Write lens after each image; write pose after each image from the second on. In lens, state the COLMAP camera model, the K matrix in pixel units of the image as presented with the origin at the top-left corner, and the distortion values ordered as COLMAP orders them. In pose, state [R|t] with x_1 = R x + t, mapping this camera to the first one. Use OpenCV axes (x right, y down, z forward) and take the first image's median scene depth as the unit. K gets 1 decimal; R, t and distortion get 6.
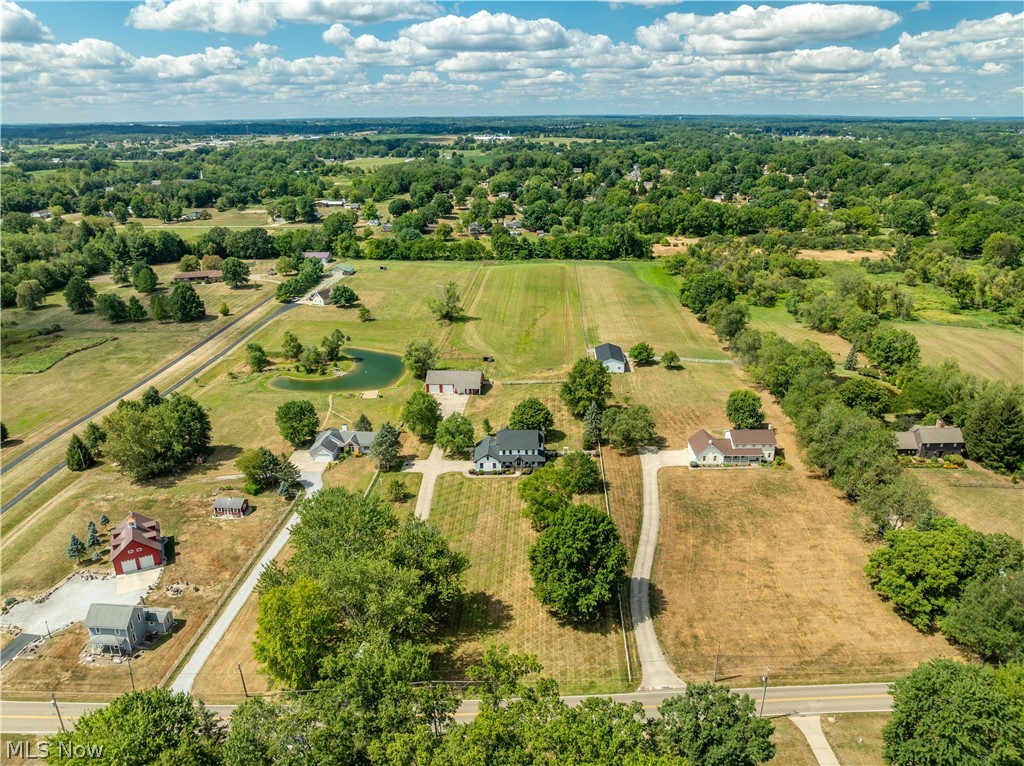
lens RADIAL K [[722.2, 0, 508.6], [0, 722.2, 381.8], [0, 0, 1]] dist [-0.054647, 0.028430]
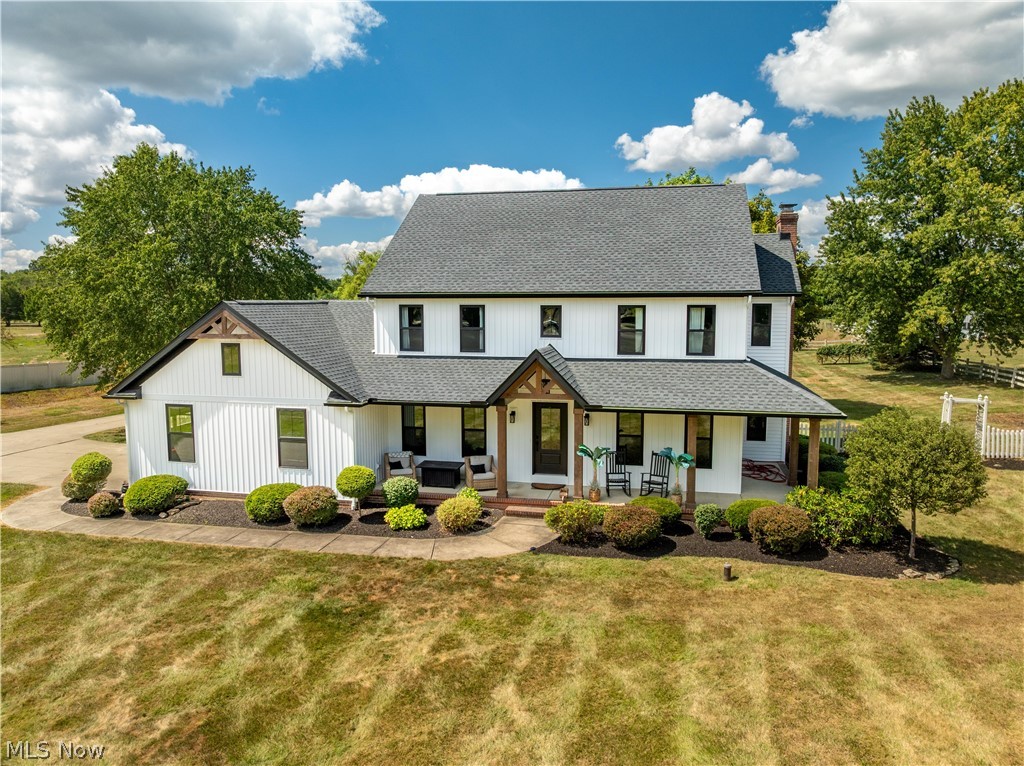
lens RADIAL K [[722.2, 0, 512.2], [0, 722.2, 384.5], [0, 0, 1]] dist [-0.054647, 0.028430]
pose [[0.979245, 0.030501, -0.200372, 0.020096], [-0.080402, 0.965955, -0.245898, 0.090135], [0.186050, 0.256905, 0.948359, 0.627856]]
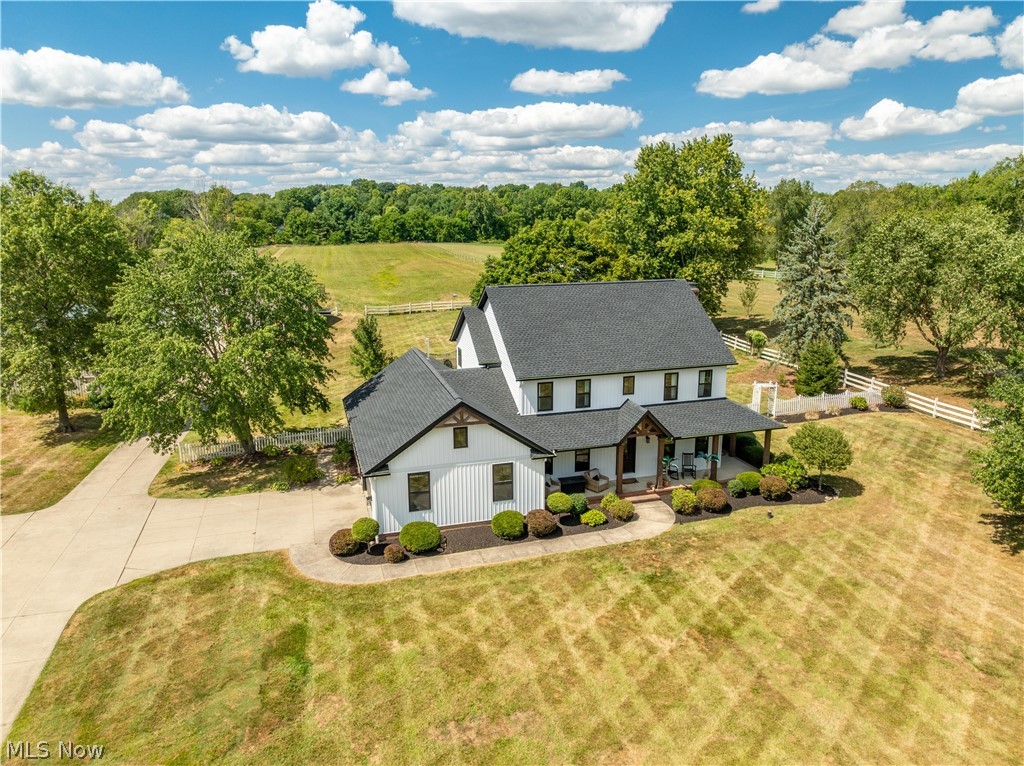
lens RADIAL K [[722.2, 0, 514.4], [0, 722.2, 388.8], [0, 0, 1]] dist [-0.054647, 0.028430]
pose [[0.952704, -0.069436, 0.295859, -0.041875], [0.107598, 0.987555, -0.114708, 0.078871], [-0.284213, 0.141117, 0.948319, 0.588055]]
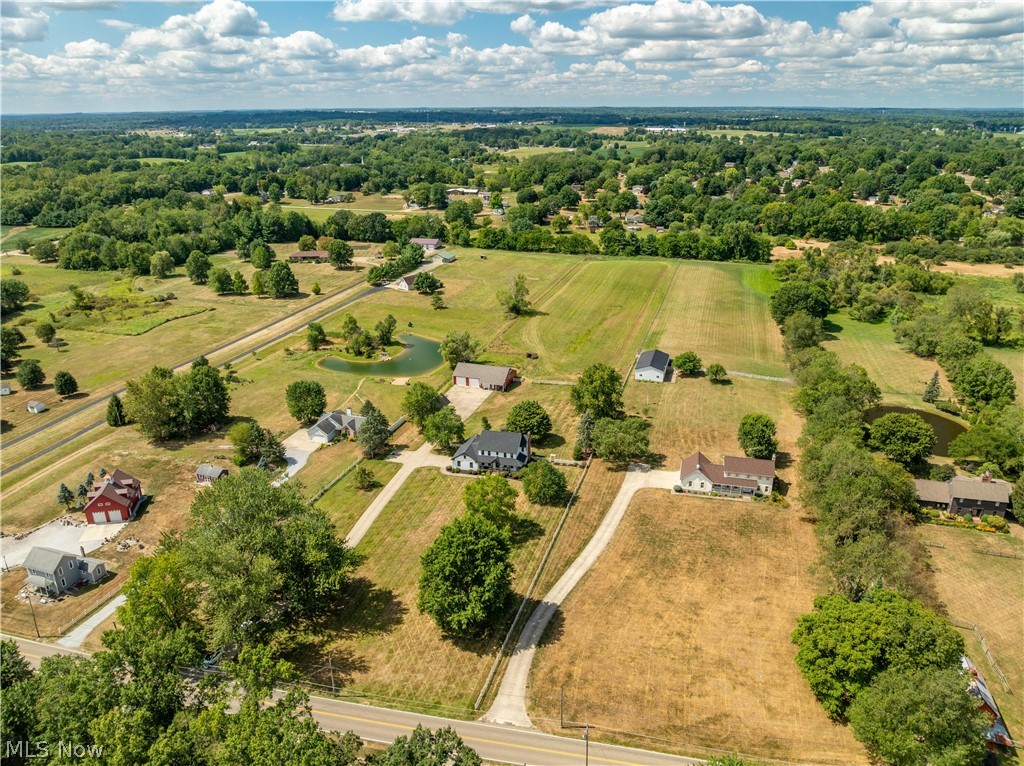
lens RADIAL K [[722.2, 0, 516.1], [0, 722.2, 388.1], [0, 0, 1]] dist [-0.054647, 0.028430]
pose [[0.970368, 0.091265, -0.223733, 0.171366], [-0.086751, 0.995780, 0.029944, -0.015285], [0.225522, -0.009648, 0.974190, 0.042764]]
